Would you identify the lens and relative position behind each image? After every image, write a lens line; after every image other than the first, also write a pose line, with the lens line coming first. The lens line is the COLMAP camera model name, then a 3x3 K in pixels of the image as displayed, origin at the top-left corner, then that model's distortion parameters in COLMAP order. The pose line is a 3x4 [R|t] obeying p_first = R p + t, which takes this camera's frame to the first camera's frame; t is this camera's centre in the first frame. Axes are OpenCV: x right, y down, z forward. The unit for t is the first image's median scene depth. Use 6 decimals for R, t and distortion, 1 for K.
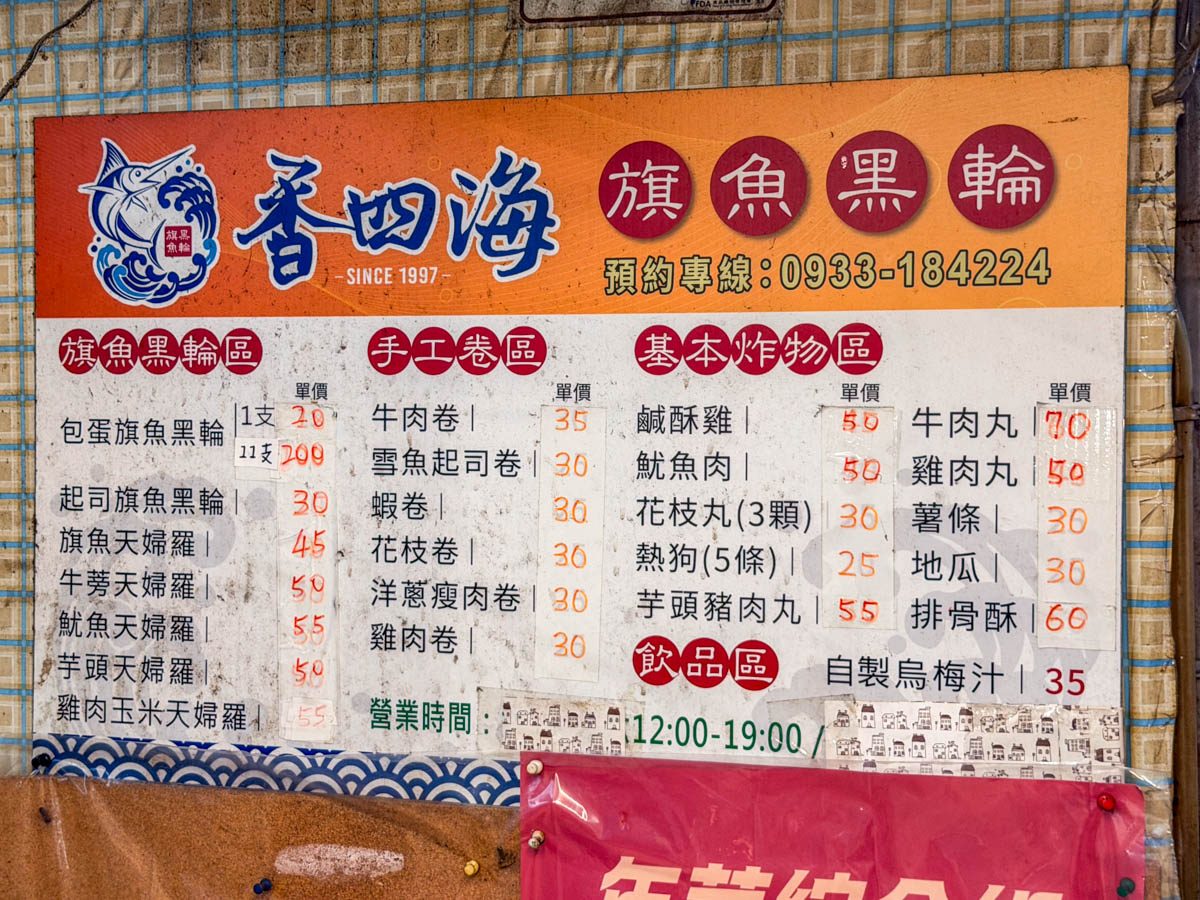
lens RADIAL K [[1849.7, 0, 600.3], [0, 1849.7, 449.4], [0, 0, 1]] dist [0.111858, 0.000000]
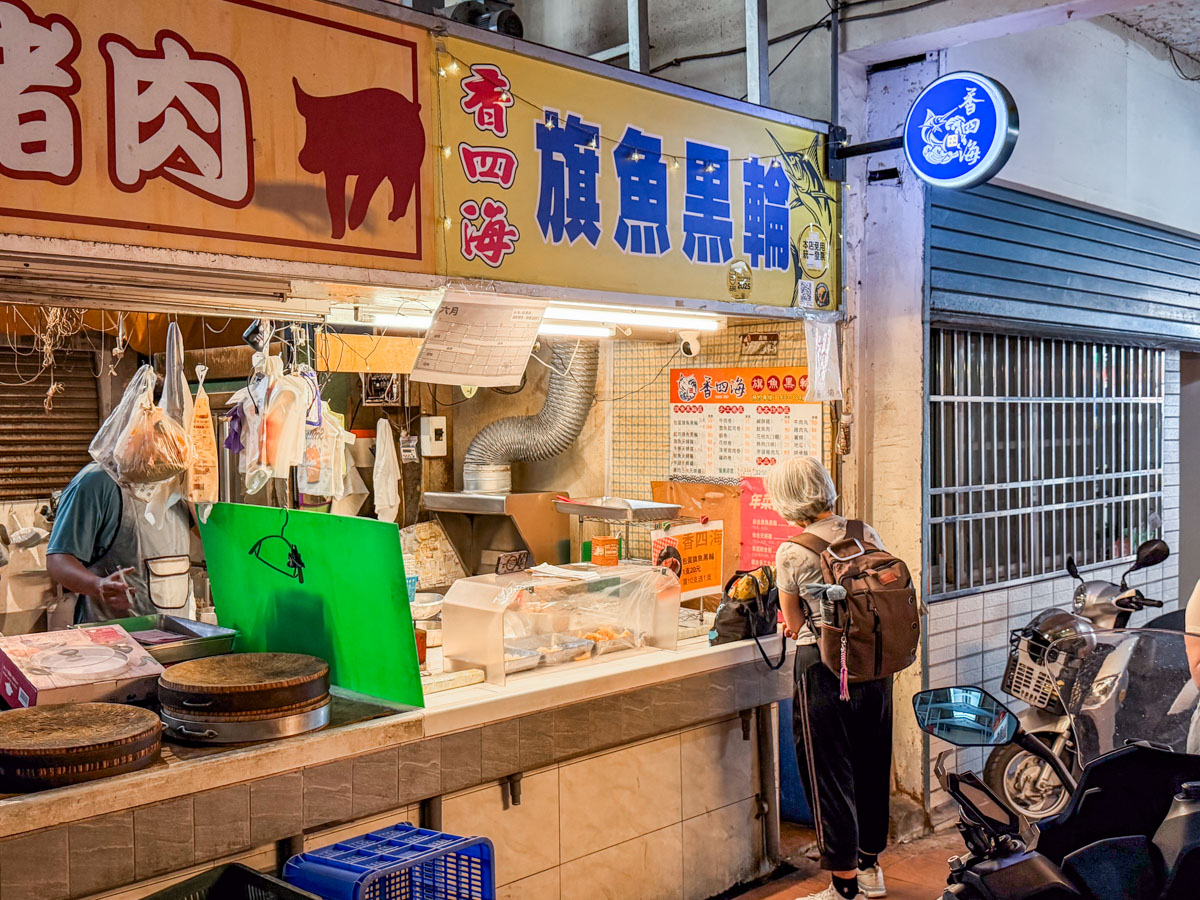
lens RADIAL K [[1354.2, 0, 599.5], [0, 1354.2, 452.9], [0, 0, 1]] dist [-0.026058, 0.000000]
pose [[0.896348, 0.012497, -0.443175, 1.467667], [-0.002114, 0.999712, 0.023914, -0.016783], [0.443347, -0.020498, 0.896116, -3.083627]]
